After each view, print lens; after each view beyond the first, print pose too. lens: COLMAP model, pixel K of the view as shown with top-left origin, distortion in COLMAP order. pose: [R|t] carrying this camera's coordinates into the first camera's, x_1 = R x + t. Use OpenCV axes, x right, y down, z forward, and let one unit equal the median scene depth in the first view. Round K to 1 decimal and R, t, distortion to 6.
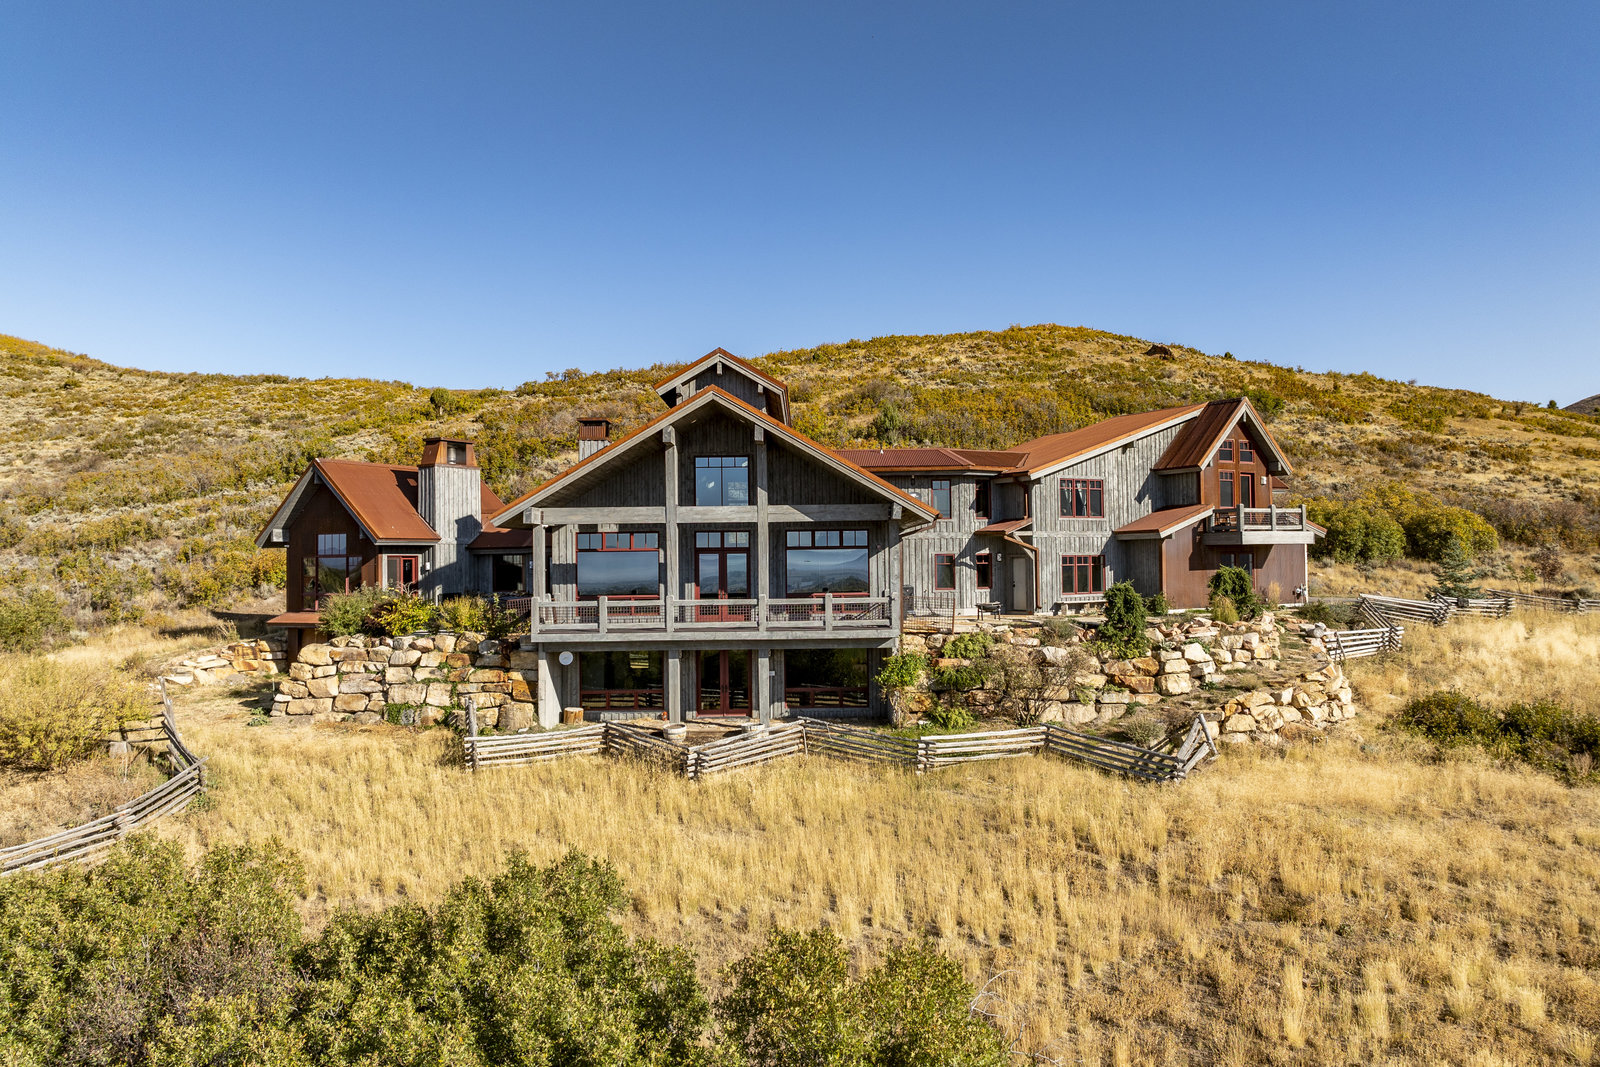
lens RADIAL K [[1135.0, 0, 813.7], [0, 1135.0, 512.2], [0, 0, 1]] dist [-0.037221, 0.002182]
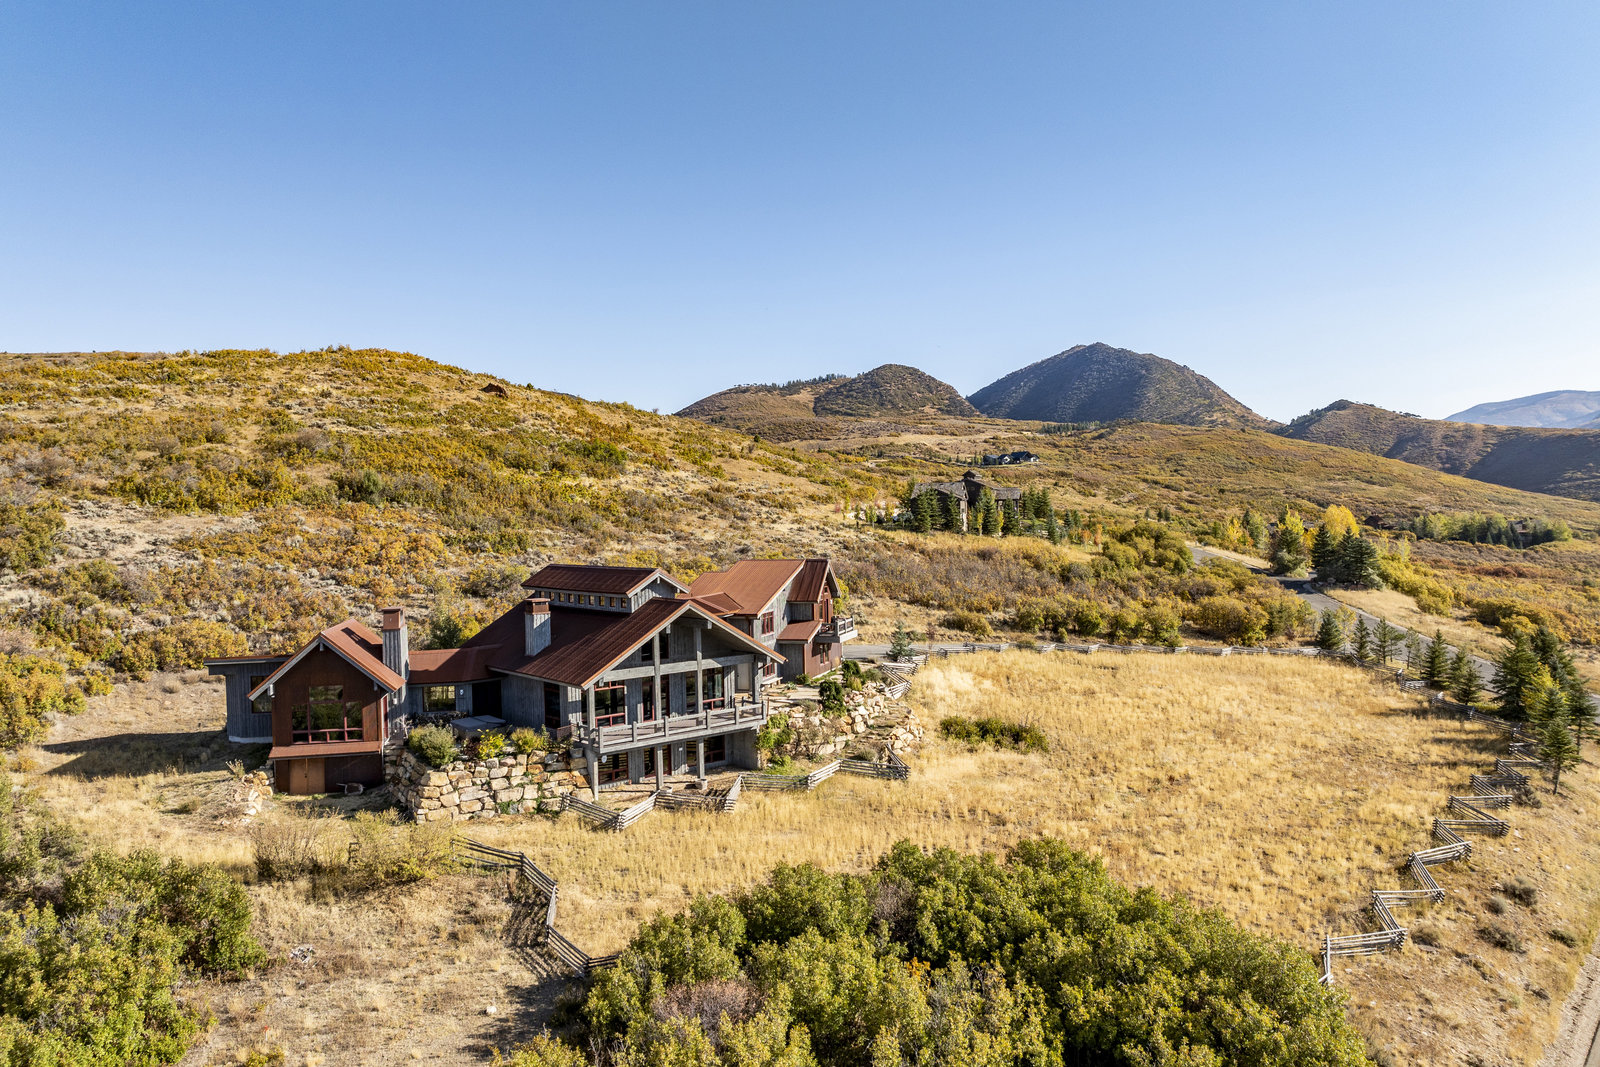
lens RADIAL K [[1135.0, 0, 813.7], [0, 1135.0, 512.2], [0, 0, 1]] dist [-0.037221, 0.002182]
pose [[0.758818, -0.004954, 0.651284, -0.886382], [-0.017005, 0.999479, 0.027415, -0.241028], [-0.651081, -0.031878, 0.758338, -0.402868]]
